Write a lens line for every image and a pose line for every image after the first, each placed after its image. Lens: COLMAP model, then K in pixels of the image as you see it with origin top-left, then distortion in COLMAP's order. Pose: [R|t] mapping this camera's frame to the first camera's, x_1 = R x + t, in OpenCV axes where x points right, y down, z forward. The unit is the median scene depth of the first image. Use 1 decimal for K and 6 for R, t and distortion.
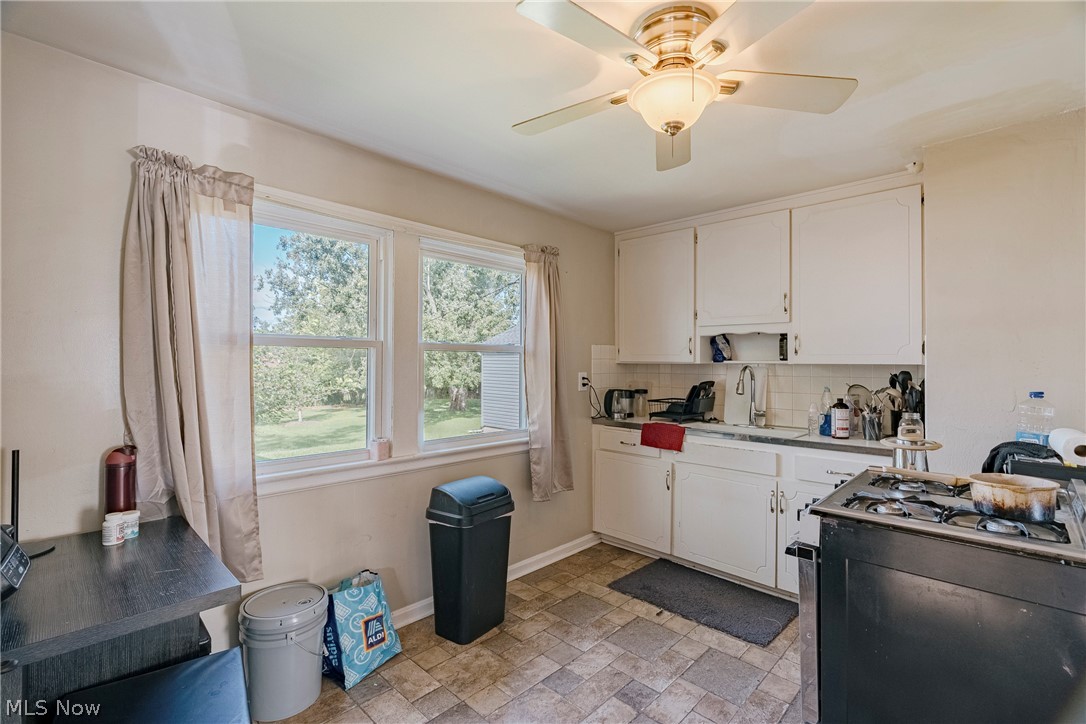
lens RADIAL K [[498.6, 0, 543.9], [0, 498.6, 362.4], [0, 0, 1]] dist [0.002498, -0.000083]
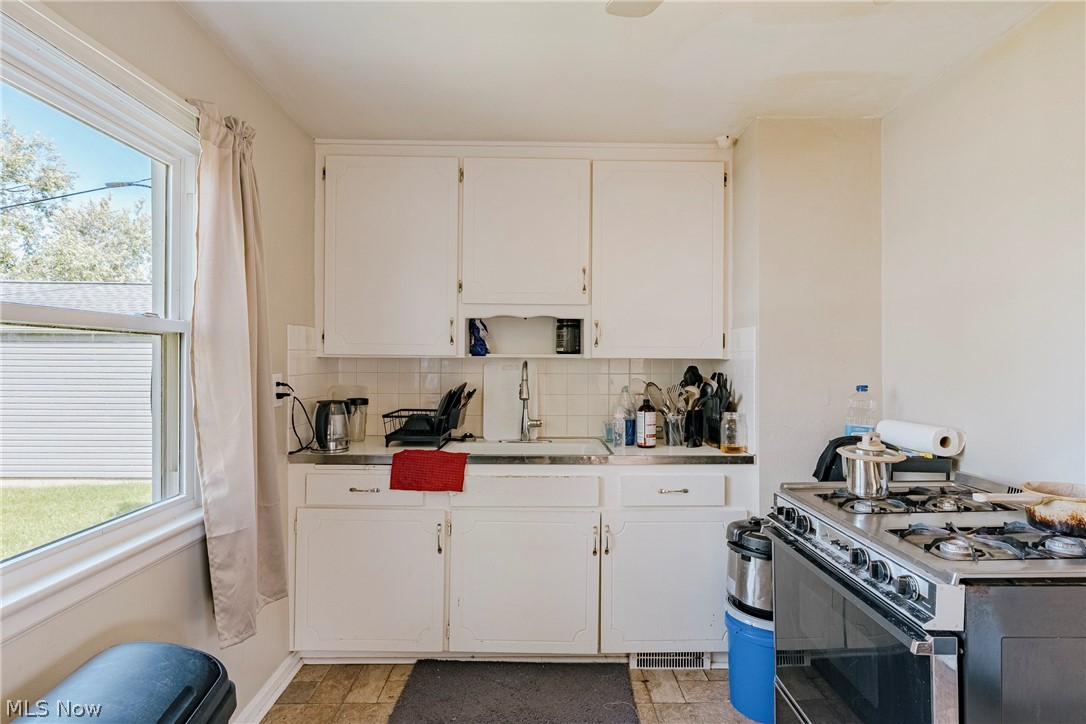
lens RADIAL K [[565.8, 0, 545.5], [0, 565.8, 361.6], [0, 0, 1]] dist [-0.004107, 0.001857]
pose [[0.711628, -0.002646, 0.702552, -0.165435], [-0.001741, 0.999983, 0.005529, 0.003430], [-0.702554, -0.005158, 0.711611, 0.382033]]
